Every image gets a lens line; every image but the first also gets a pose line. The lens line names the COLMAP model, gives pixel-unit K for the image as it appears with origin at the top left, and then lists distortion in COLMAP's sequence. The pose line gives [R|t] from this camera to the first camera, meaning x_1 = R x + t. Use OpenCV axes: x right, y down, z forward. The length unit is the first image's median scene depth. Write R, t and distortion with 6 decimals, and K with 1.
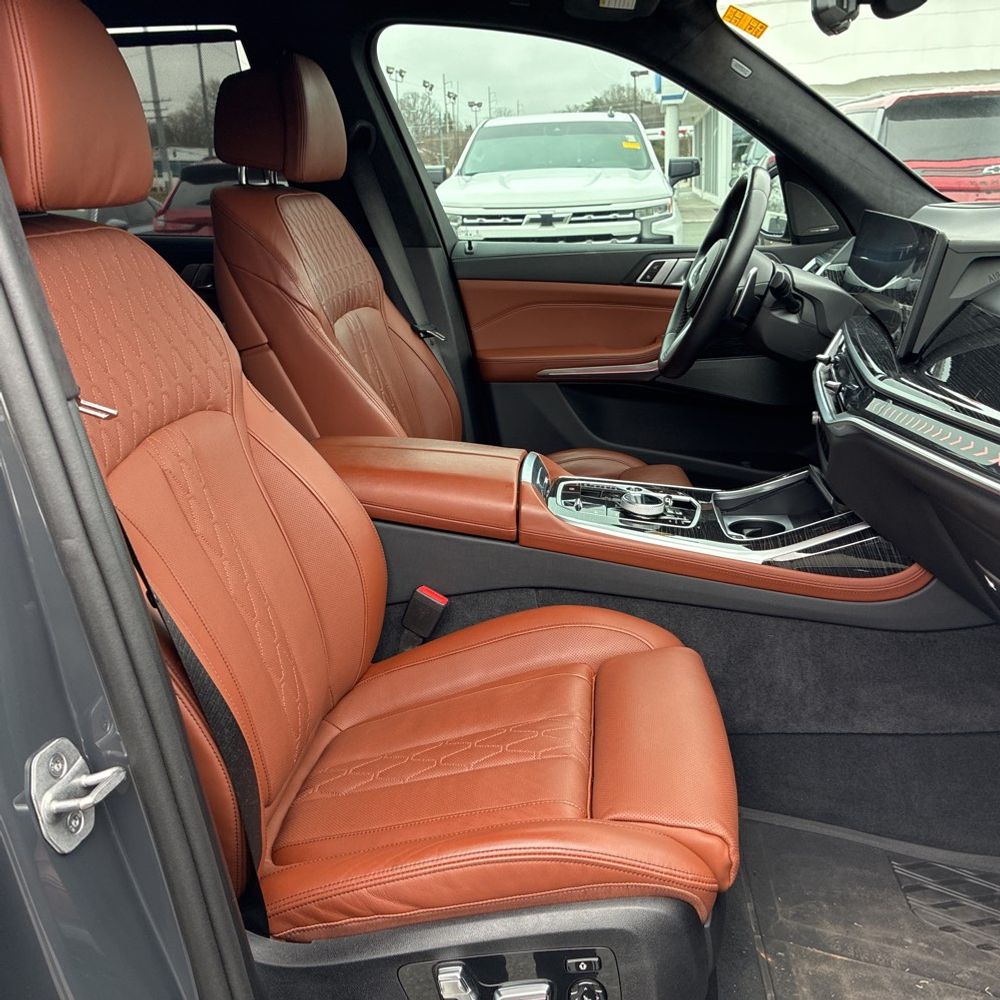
lens RADIAL K [[1015.7, 0, 493.8], [0, 1015.7, 499.5], [0, 0, 1]] dist [0.022291, 0.000000]
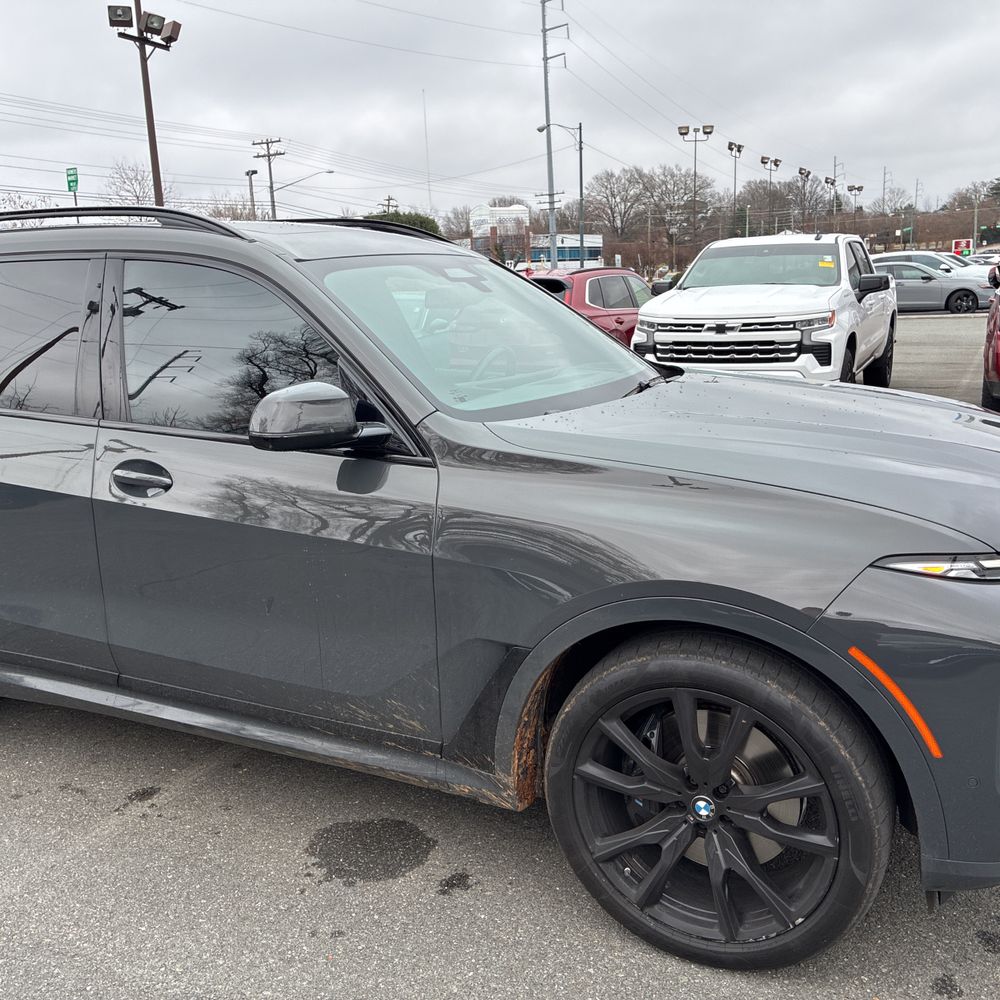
lens RADIAL K [[1015.7, 0, 493.7], [0, 1015.7, 495.7], [0, 0, 1]] dist [0.022291, 0.000000]
pose [[0.936460, 0.074883, -0.342689, 0.208686], [-0.101434, 0.993019, -0.060195, 0.029464], [0.335789, 0.091131, 0.937518, -0.221283]]
